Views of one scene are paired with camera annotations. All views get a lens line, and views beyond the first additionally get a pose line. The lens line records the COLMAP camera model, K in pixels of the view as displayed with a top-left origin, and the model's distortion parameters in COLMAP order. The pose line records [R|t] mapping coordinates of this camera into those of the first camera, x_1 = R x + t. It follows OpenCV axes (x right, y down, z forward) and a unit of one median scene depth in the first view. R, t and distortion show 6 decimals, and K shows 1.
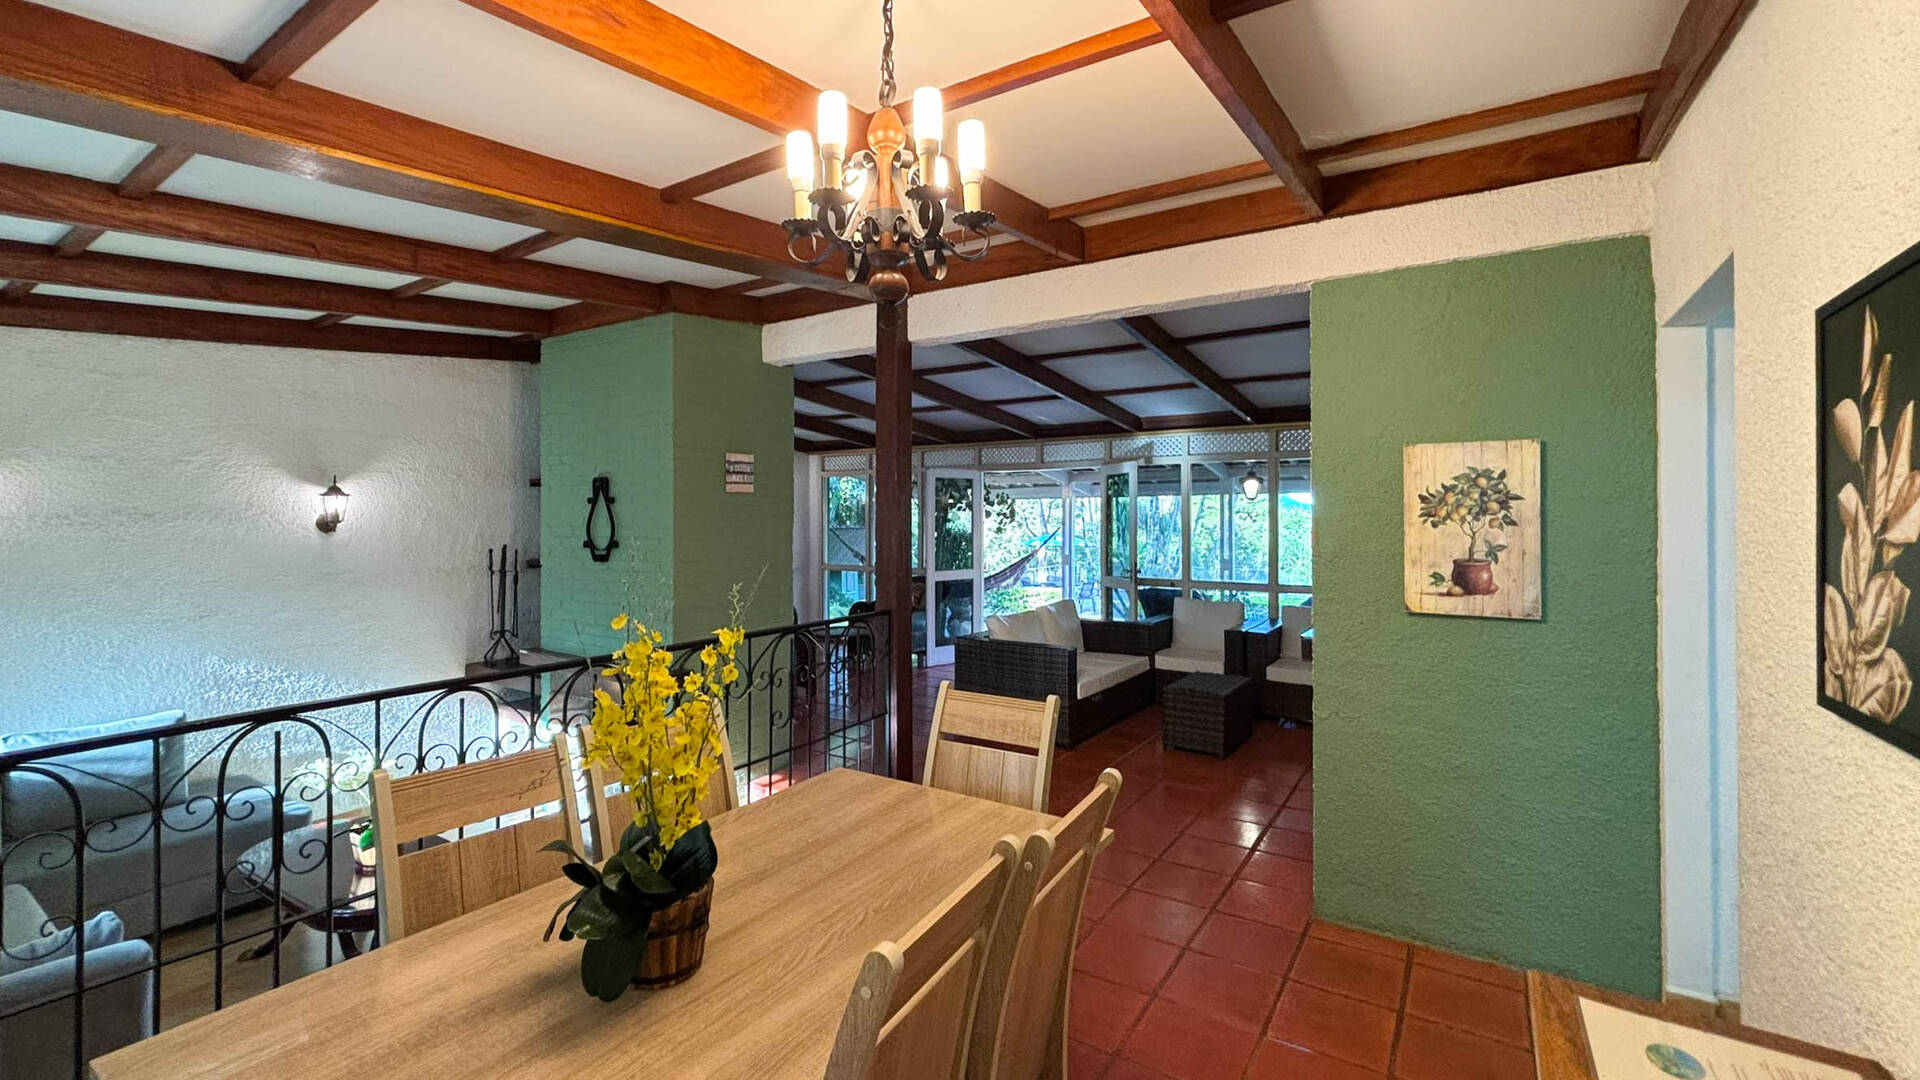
lens RADIAL K [[802.0, 0, 948.9], [0, 802.0, 528.4], [0, 0, 1]] dist [-0.000565, 0.001083]
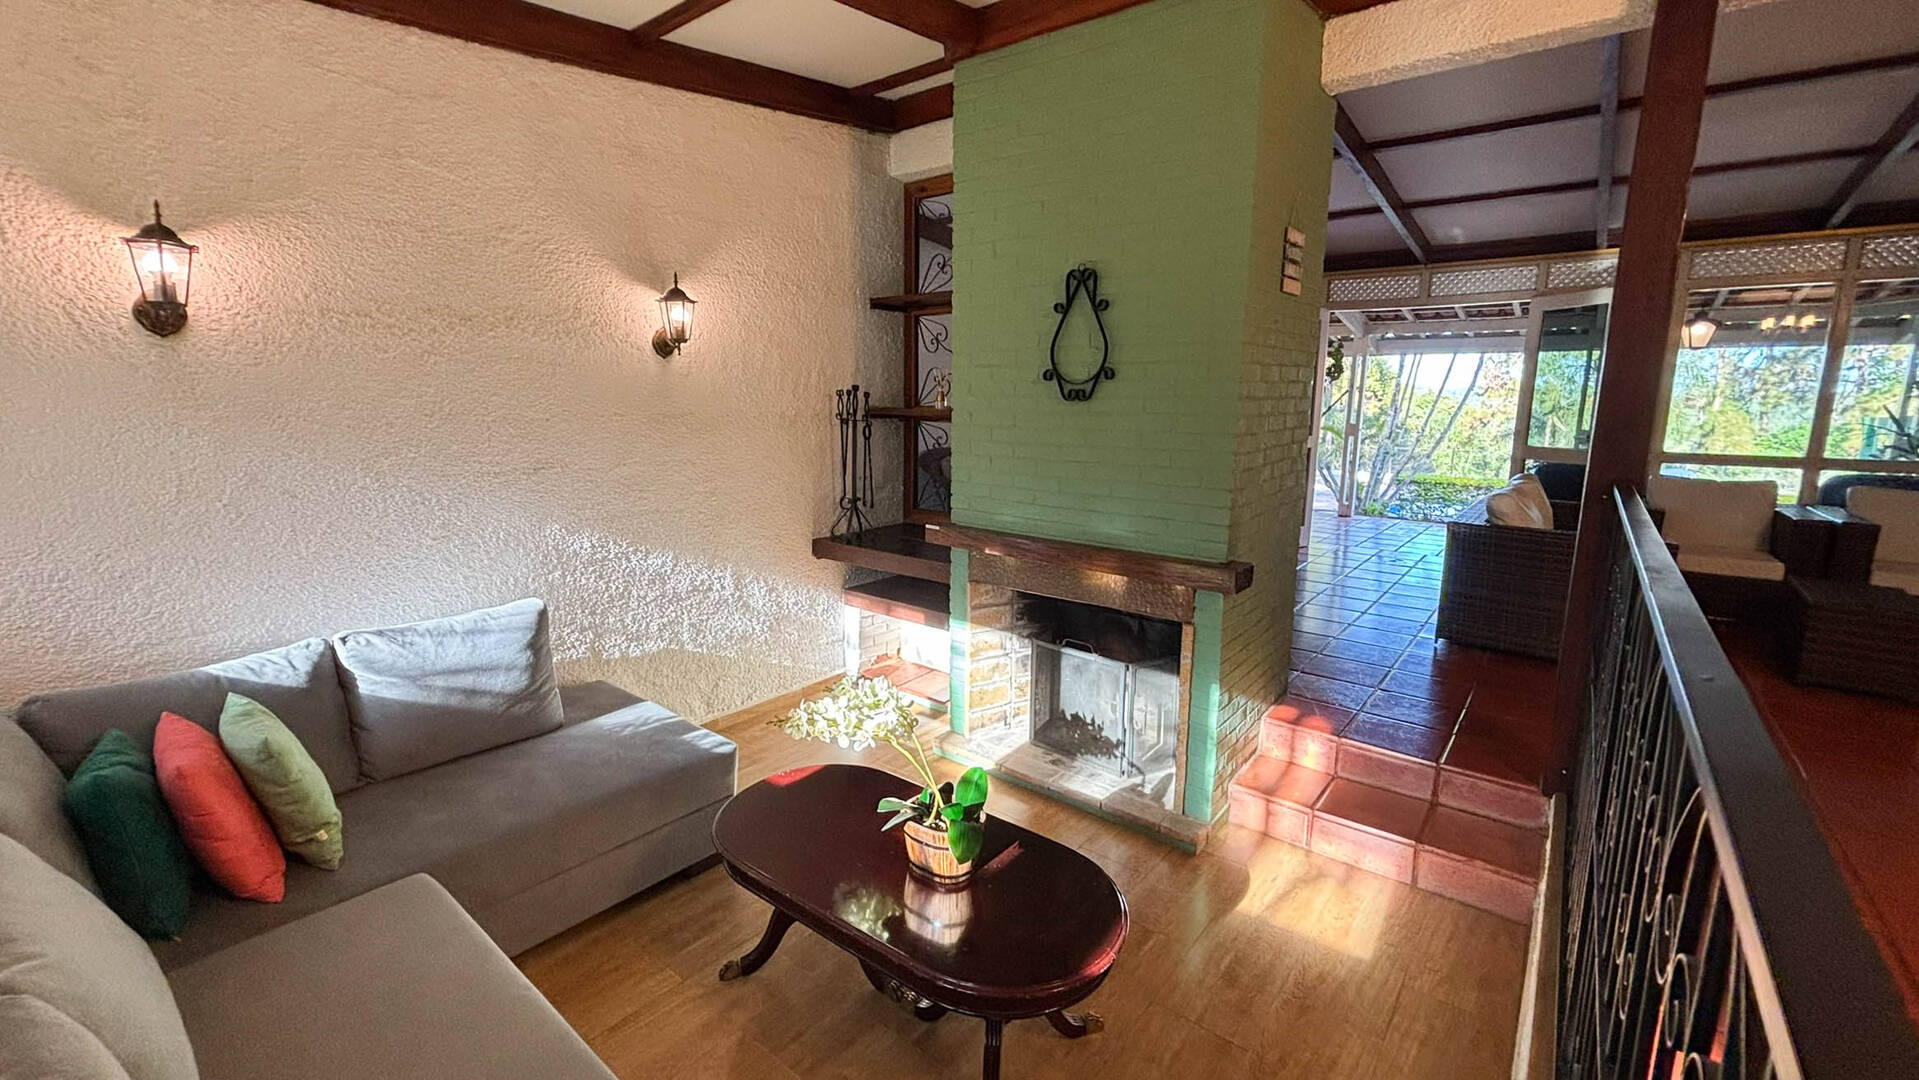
lens RADIAL K [[771.2, 0, 956.1], [0, 771.2, 533.8], [0, 0, 1]] dist [0.002934, -0.002494]
pose [[0.995268, 0.027515, -0.093189, -0.570424], [-0.011751, 0.986113, 0.165658, 0.055760], [0.096453, -0.163779, 0.981770, 0.404636]]
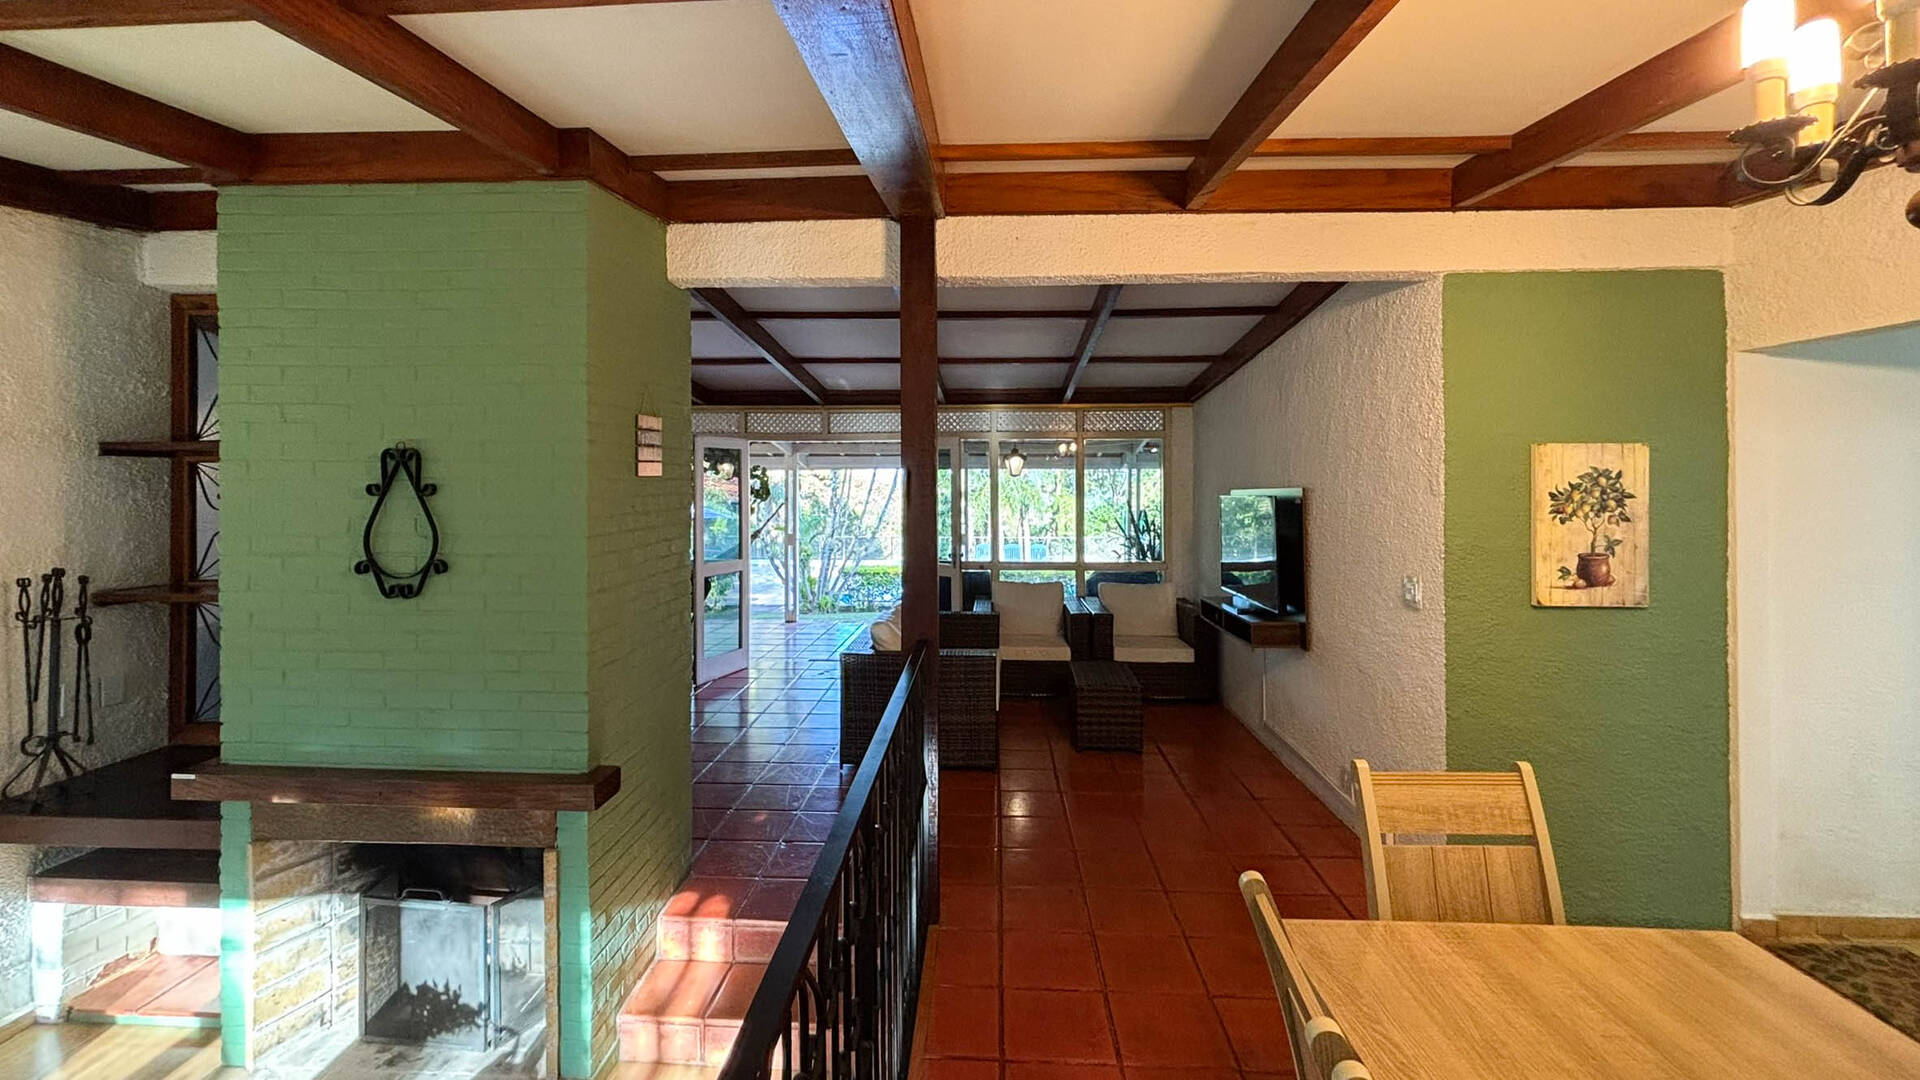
lens RADIAL K [[802.0, 0, 946.9], [0, 802.0, 490.6], [0, 0, 1]] dist [-0.000565, 0.001083]
pose [[0.863490, -0.005124, 0.504340, -0.467748], [0.006858, 0.999975, -0.001583, -0.036784], [-0.504320, 0.004825, 0.863504, 0.381972]]
